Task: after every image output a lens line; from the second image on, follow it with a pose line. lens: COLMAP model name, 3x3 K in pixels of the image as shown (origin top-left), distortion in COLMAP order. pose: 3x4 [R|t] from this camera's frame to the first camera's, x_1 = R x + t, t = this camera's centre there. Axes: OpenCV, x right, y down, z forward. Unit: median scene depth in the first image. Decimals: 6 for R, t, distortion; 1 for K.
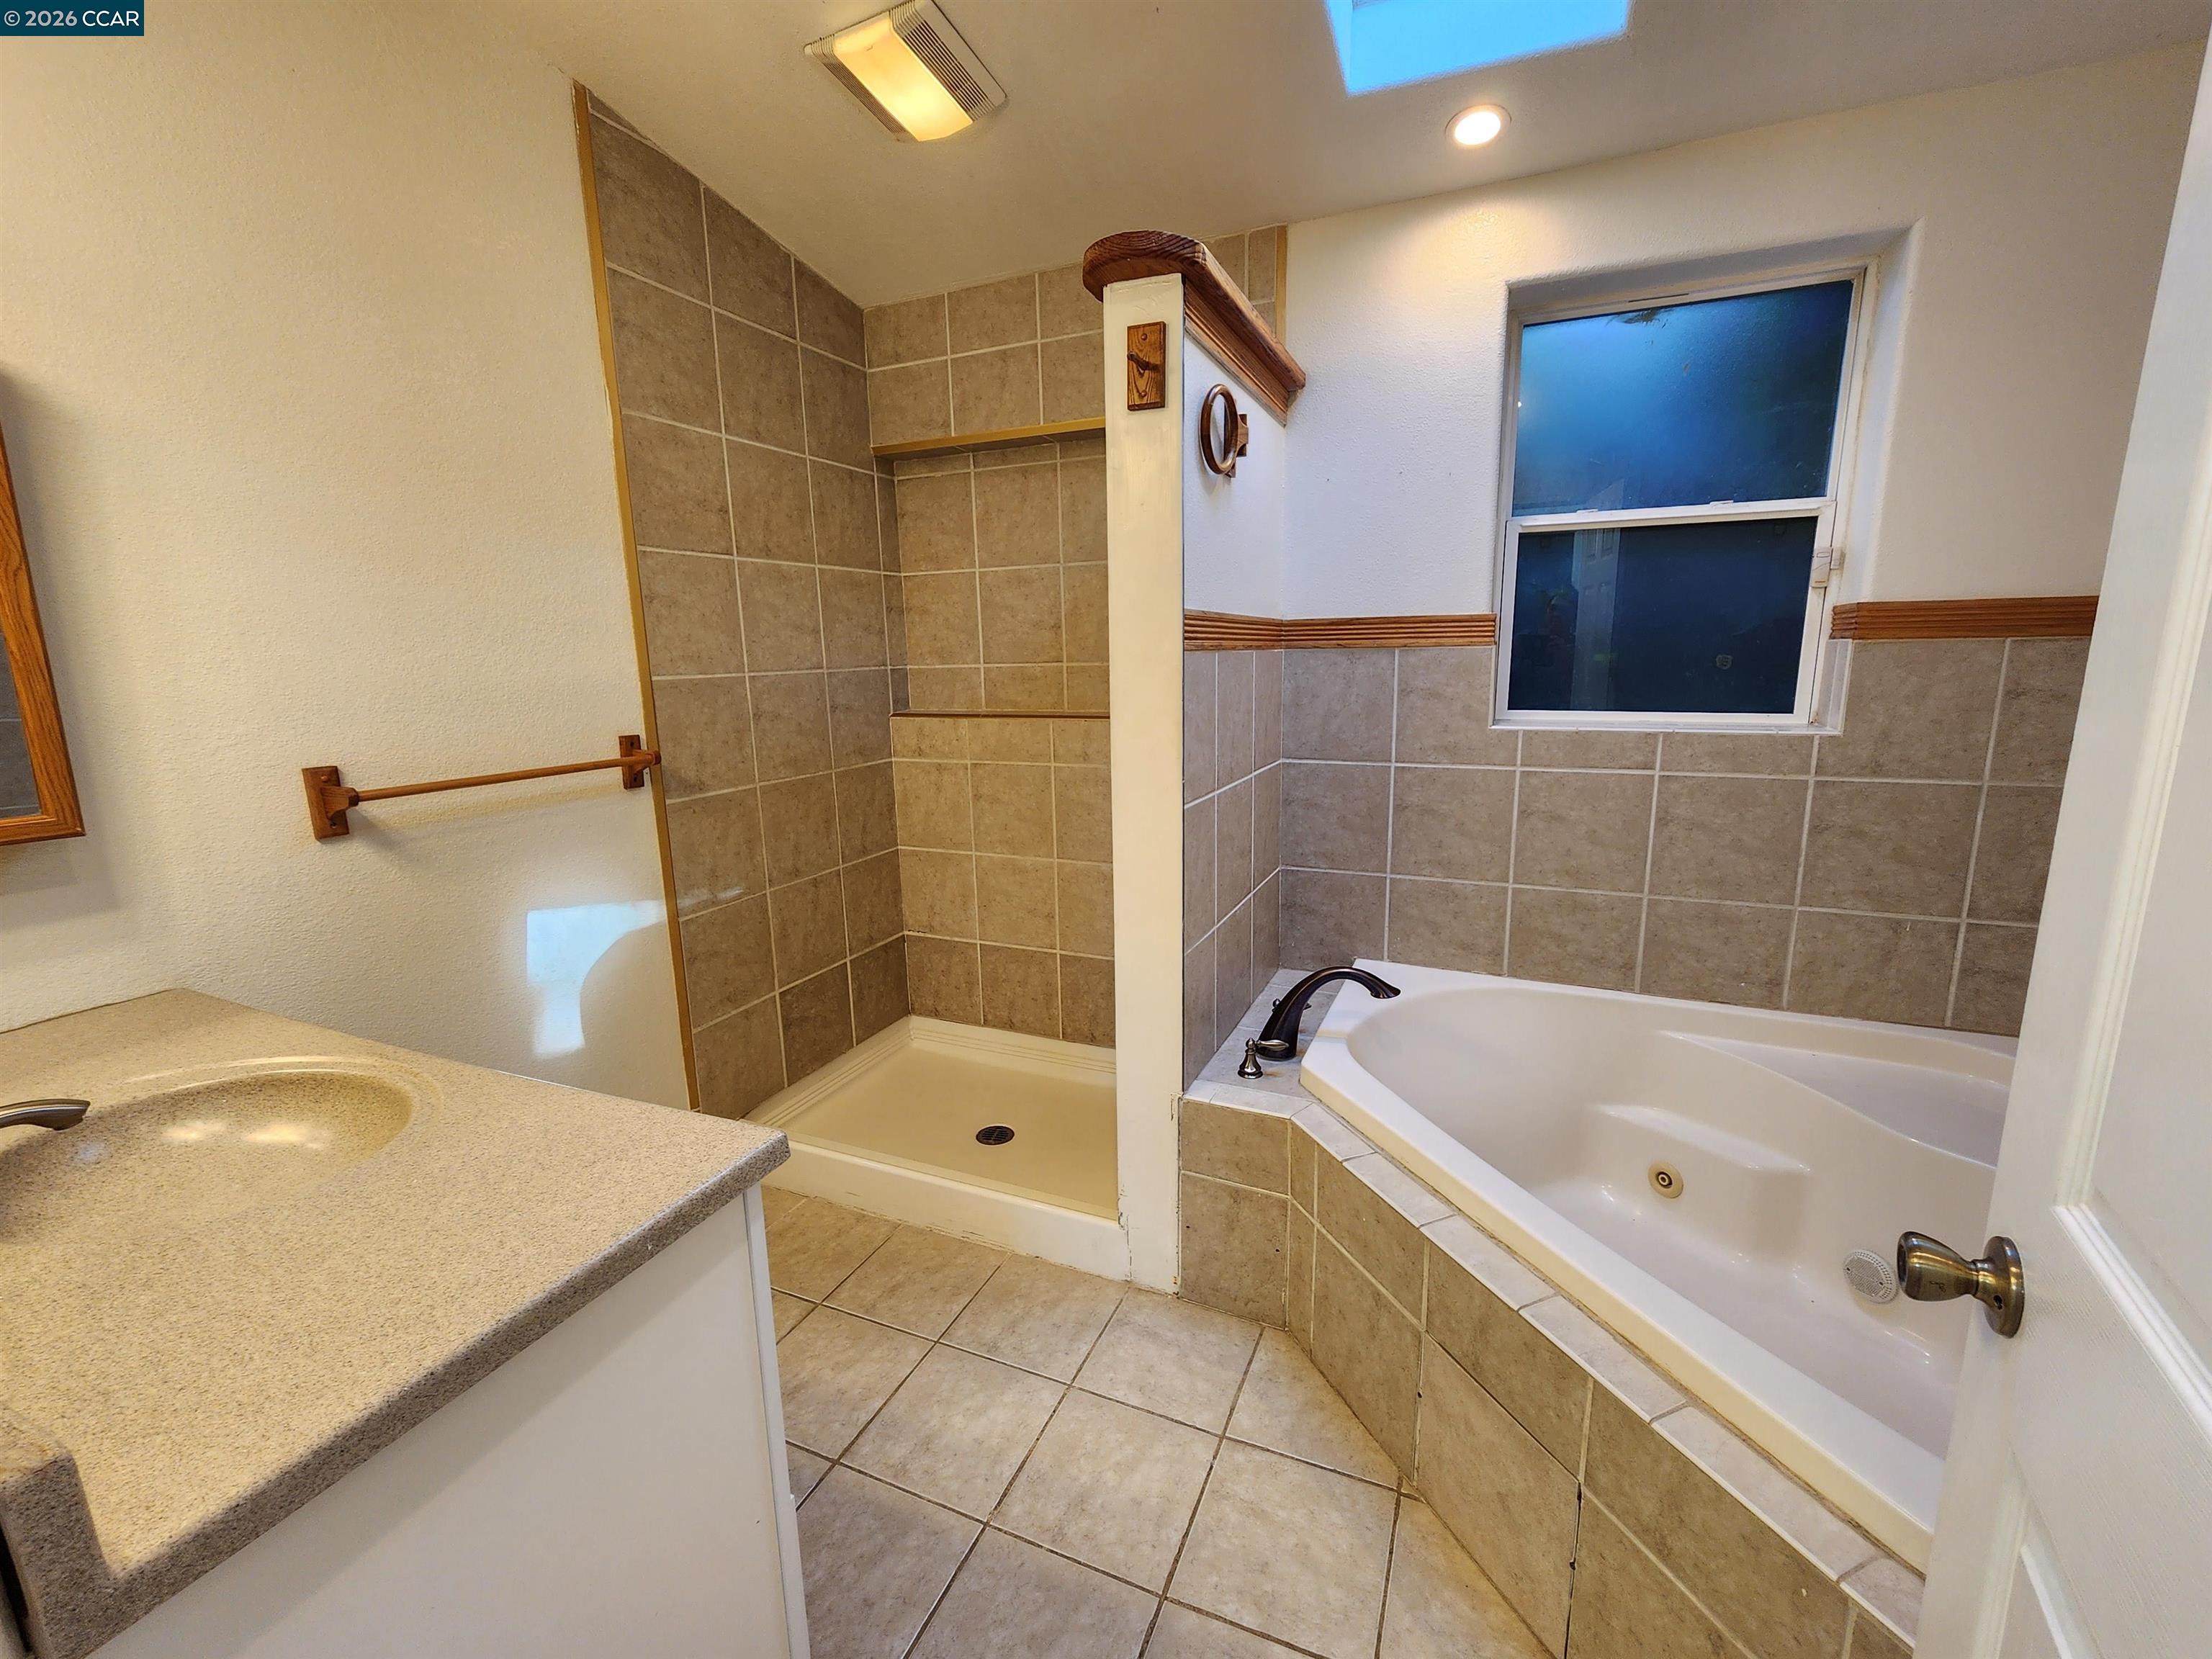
lens RADIAL K [[908.8, 0, 1122.0], [0, 908.8, 826.5], [0, 0, 1]] dist [-0.003068, -0.000046]
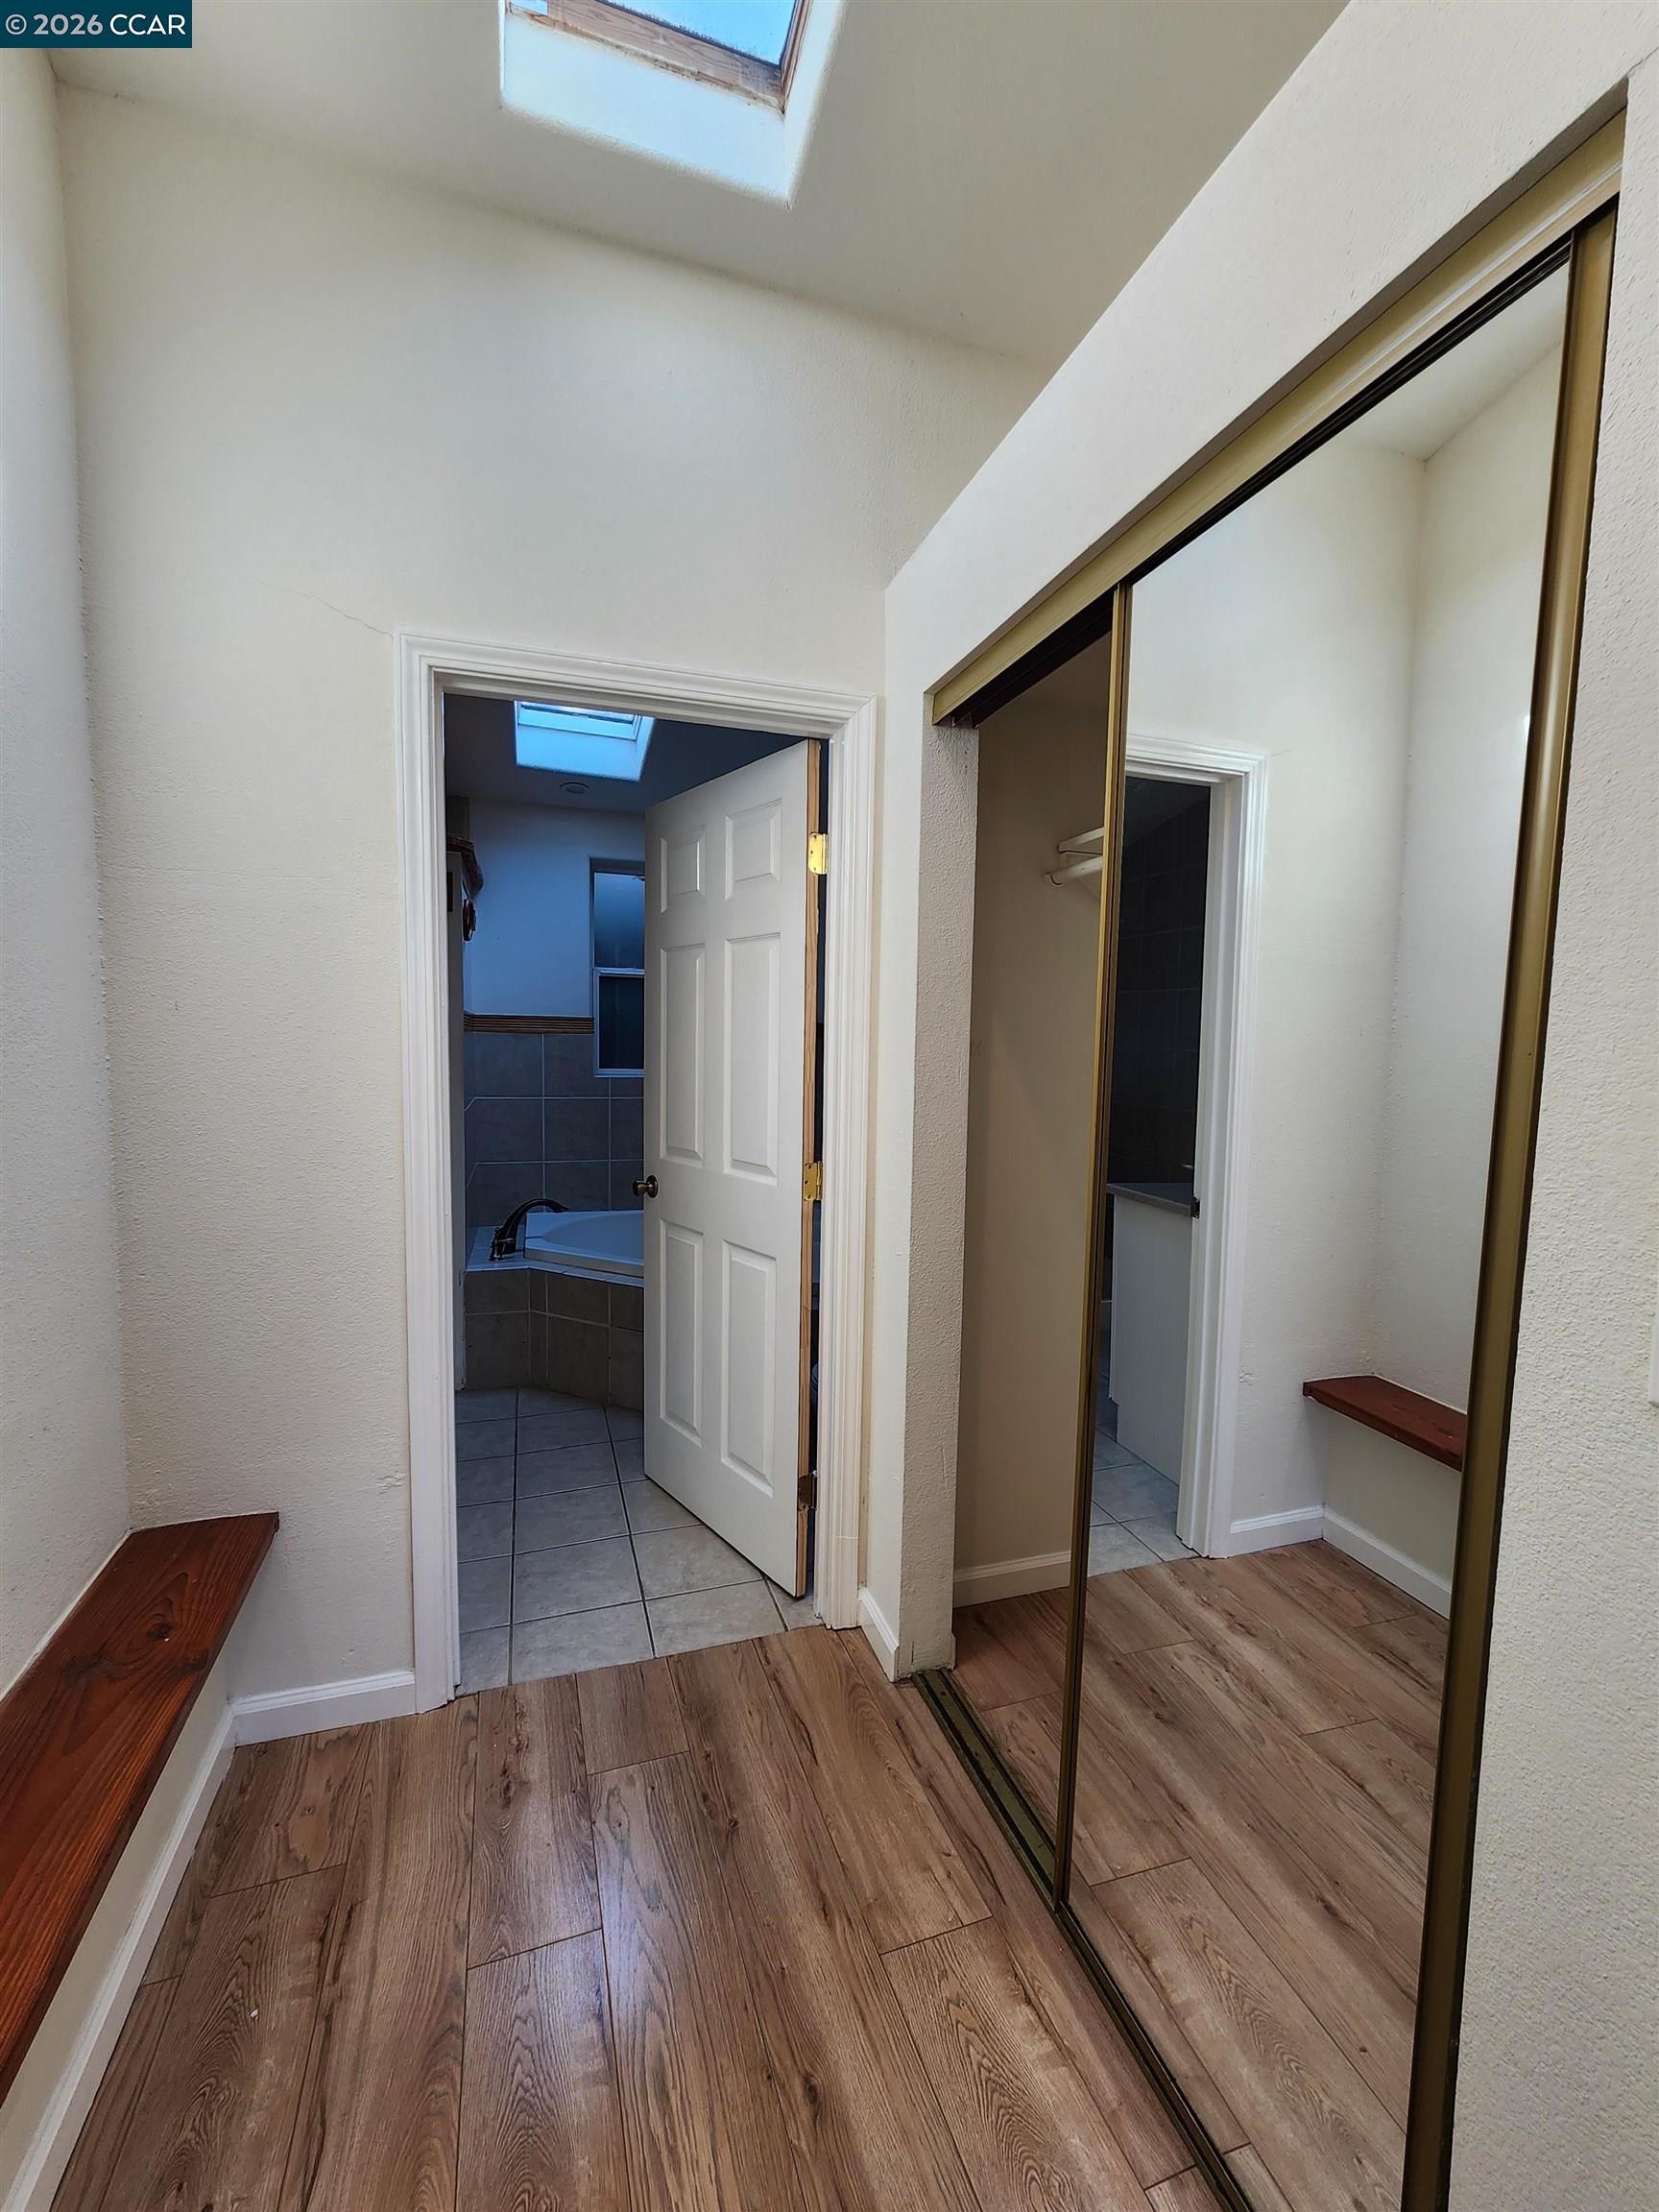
lens RADIAL K [[908.8, 0, 829.5], [0, 908.8, 1106.0], [0, 0, 1]] dist [-0.003068, -0.000046]
pose [[0.750776, -0.018935, 0.660286, -0.609086], [0.095683, 0.992164, -0.080345, 0.191133], [-0.653591, 0.123499, 0.746704, -0.918056]]
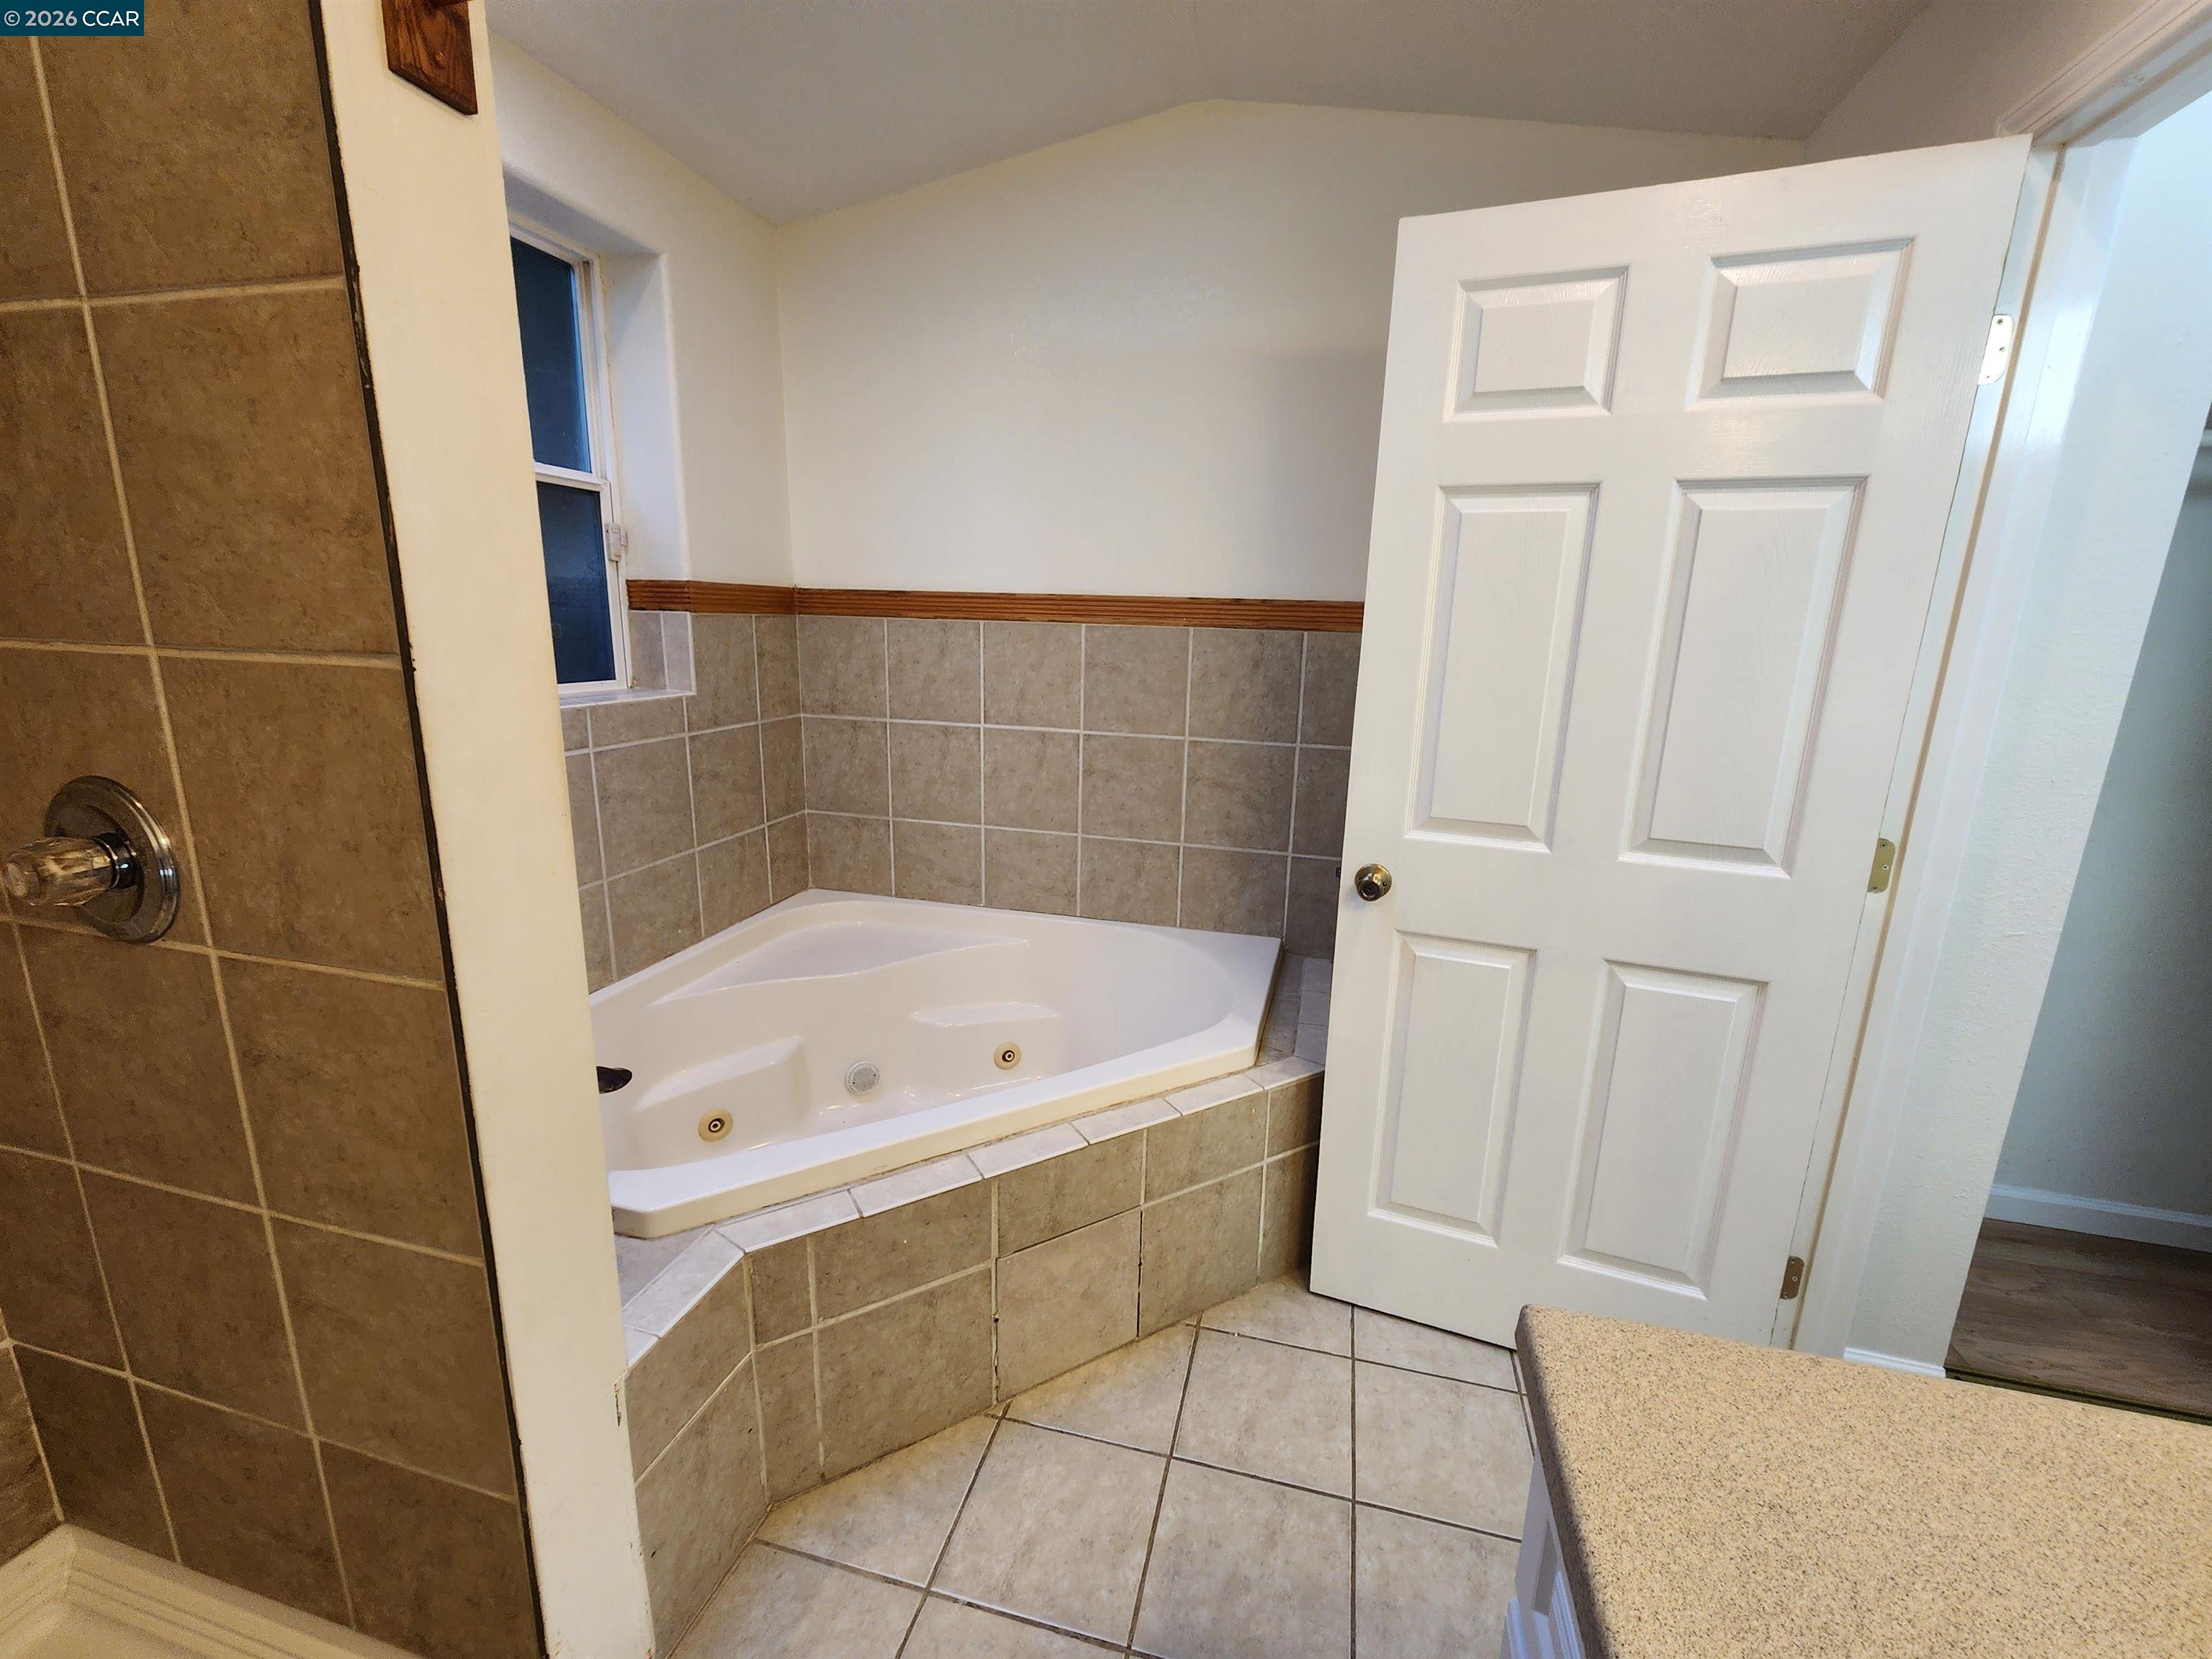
lens RADIAL K [[908.8, 0, 1122.0], [0, 908.8, 826.5], [0, 0, 1]] dist [-0.003068, -0.000046]
pose [[-0.160861, -0.209825, 0.964416, -0.502786], [0.165627, 0.957545, 0.235956, -0.136285], [-0.972981, 0.197689, -0.119279, 0.708243]]
